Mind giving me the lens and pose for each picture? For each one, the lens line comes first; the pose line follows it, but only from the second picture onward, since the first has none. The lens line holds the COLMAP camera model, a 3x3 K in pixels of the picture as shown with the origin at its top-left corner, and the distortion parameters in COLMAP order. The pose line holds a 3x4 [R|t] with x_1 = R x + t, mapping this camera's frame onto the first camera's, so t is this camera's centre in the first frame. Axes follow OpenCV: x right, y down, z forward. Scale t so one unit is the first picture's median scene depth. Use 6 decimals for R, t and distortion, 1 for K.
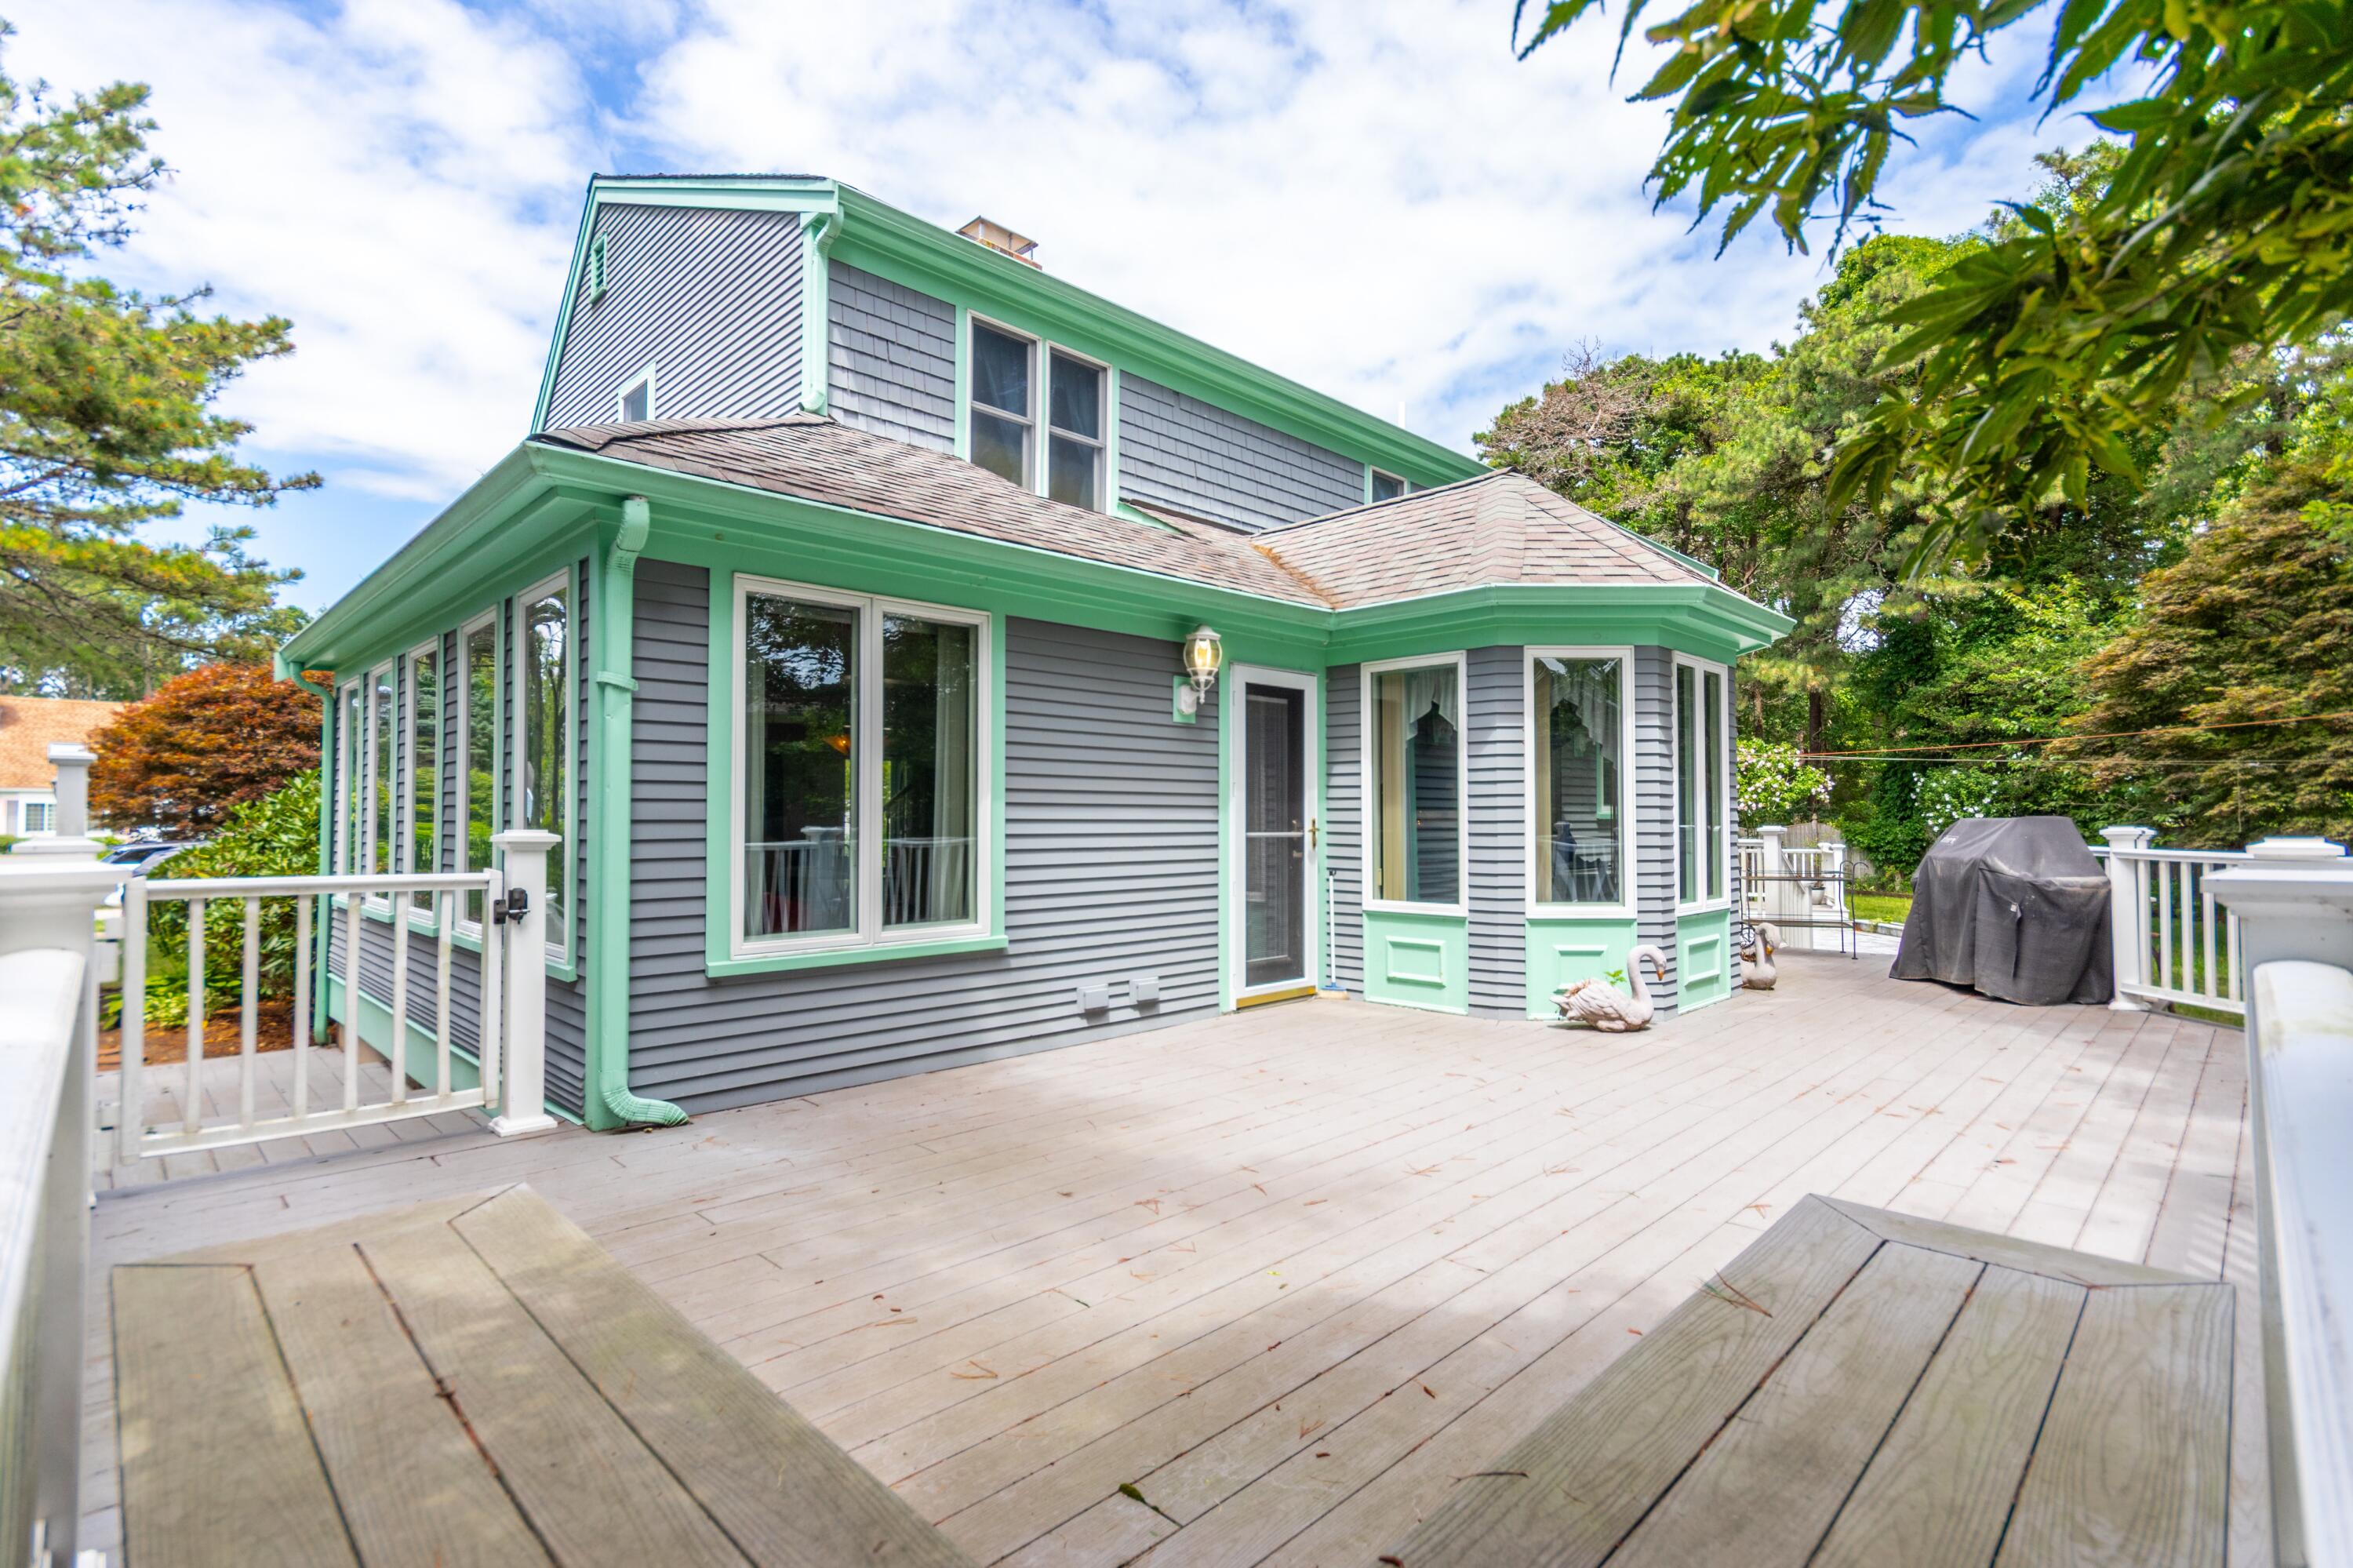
lens RADIAL K [[1079.9, 0, 1182.1], [0, 1079.9, 785.4], [0, 0, 1]] dist [-0.000719, -0.000502]
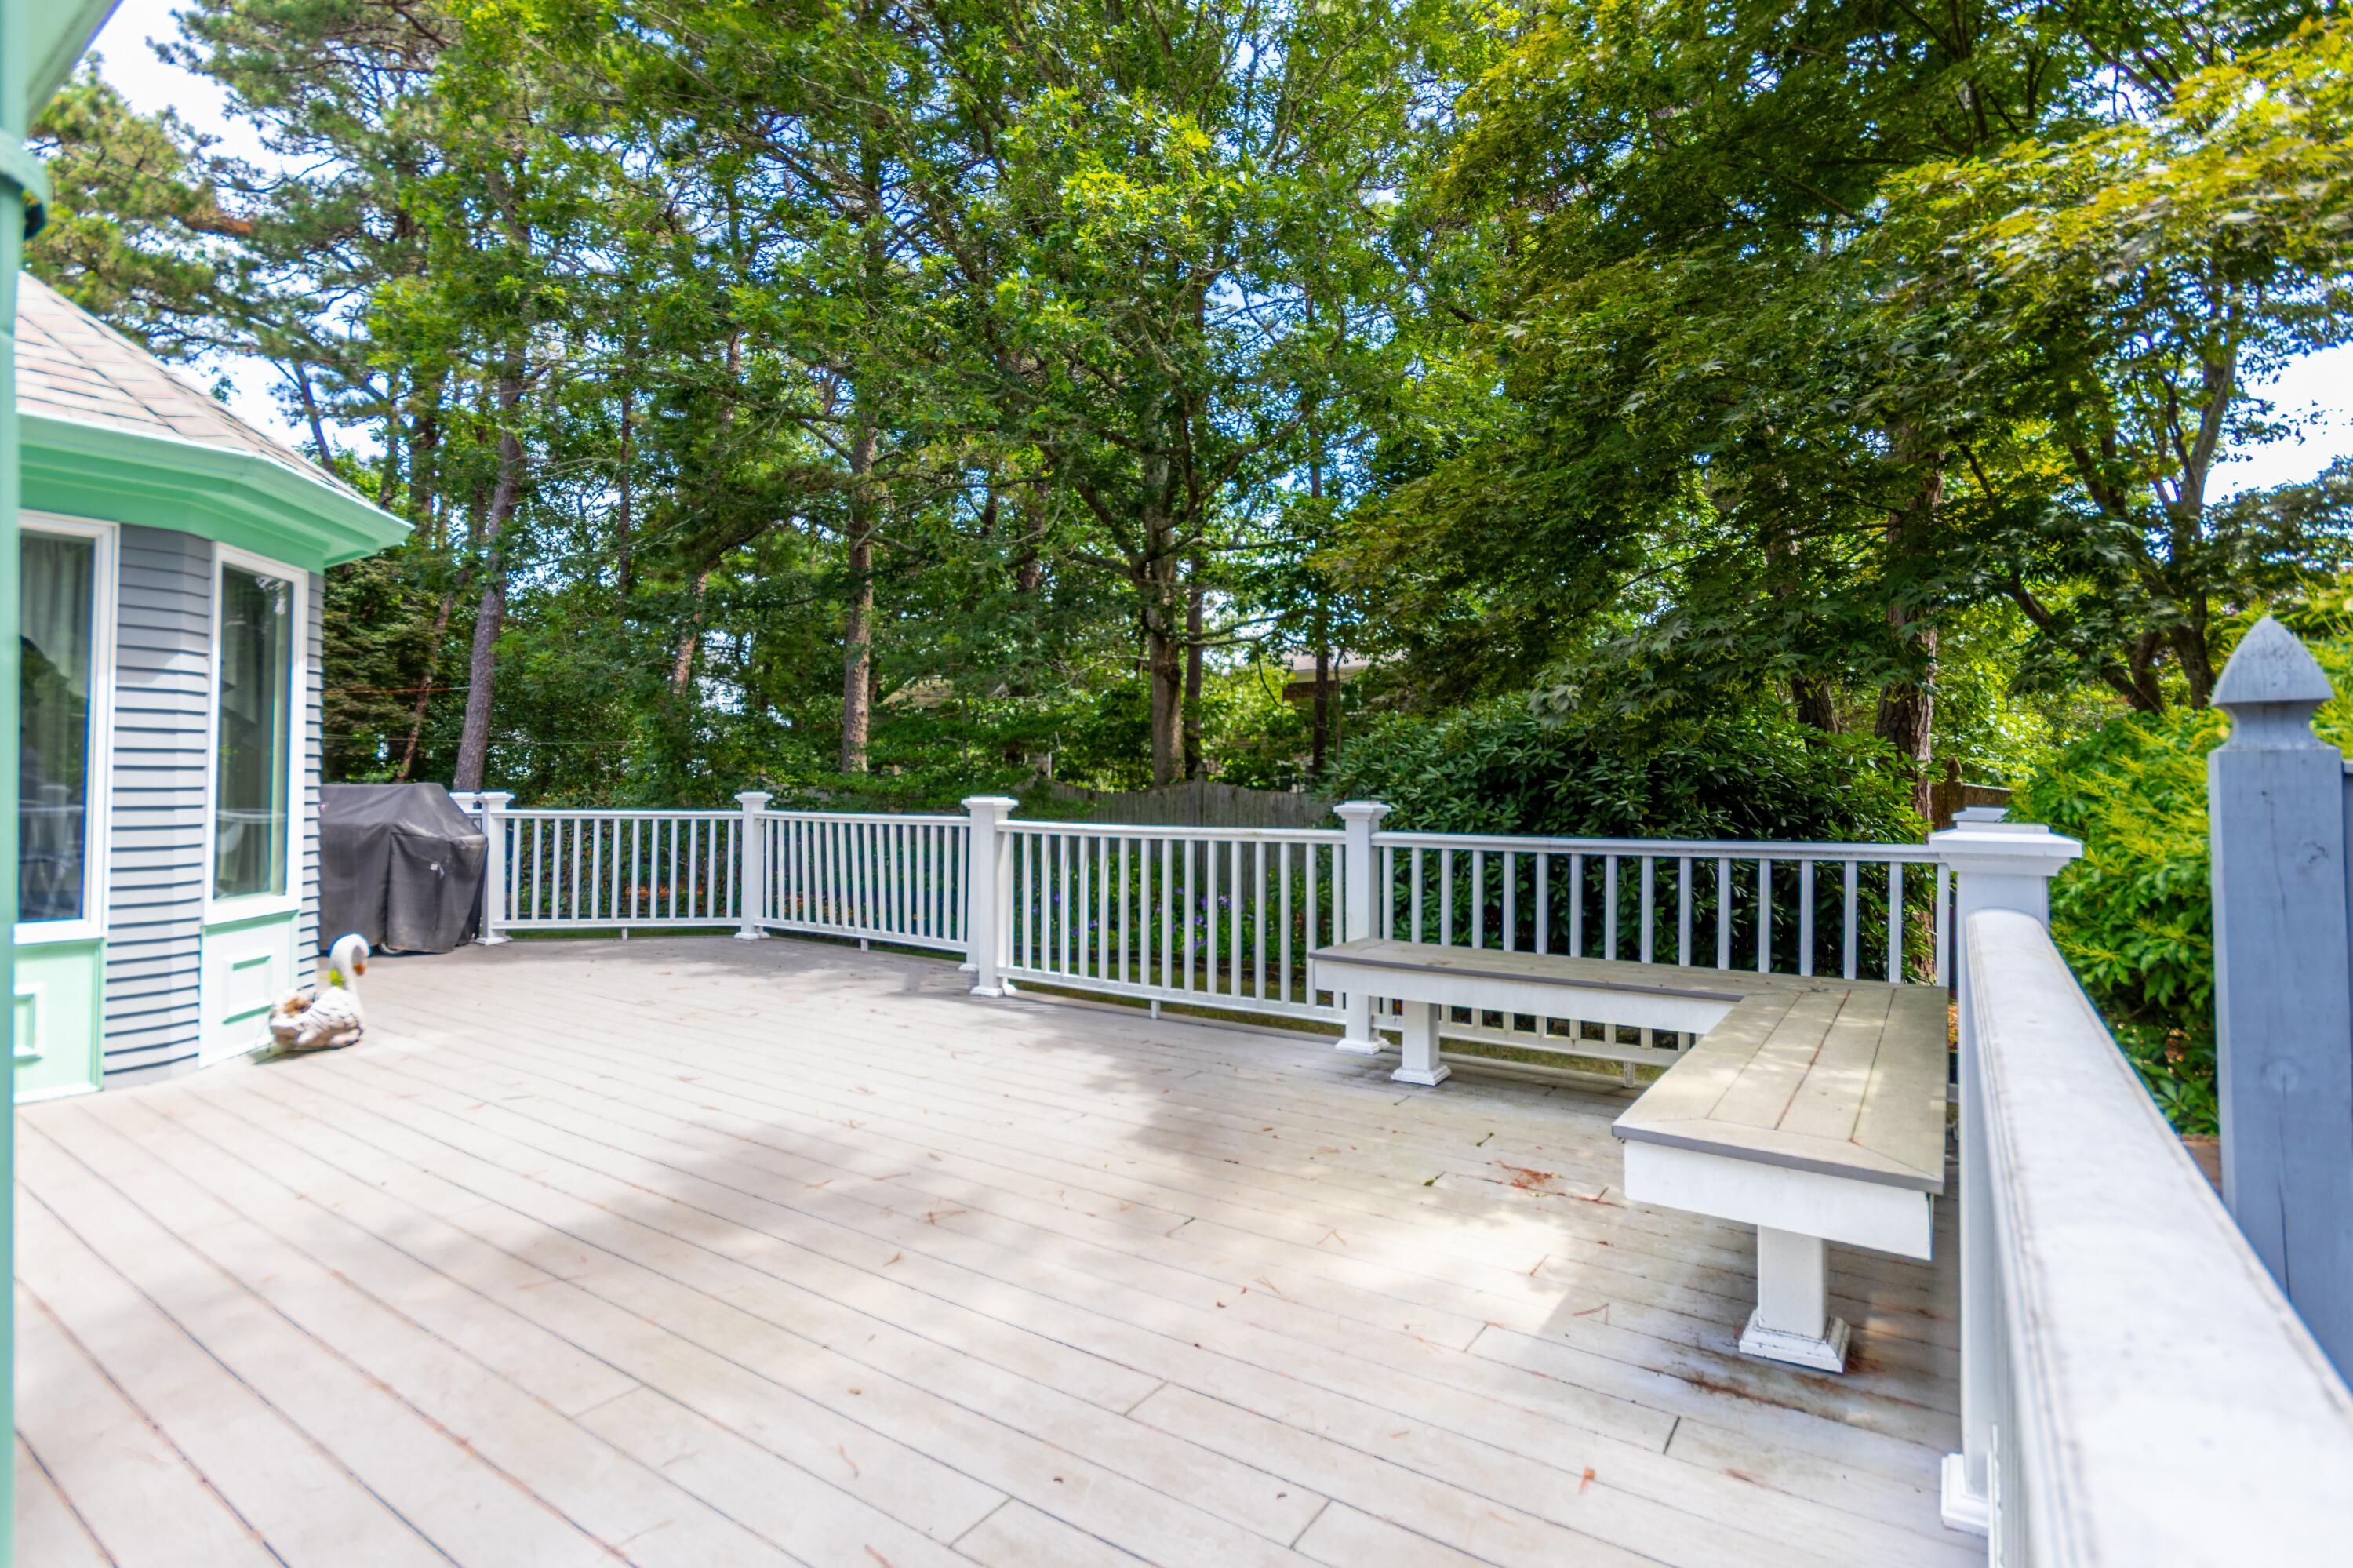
lens RADIAL K [[1079.9, 0, 1182.1], [0, 1079.9, 785.4], [0, 0, 1]] dist [-0.000719, -0.000502]
pose [[-0.172197, 0.002122, 0.985060, -0.488678], [-0.038142, 0.999233, -0.008820, 0.012899], [-0.984324, -0.039091, -0.171984, 0.492122]]
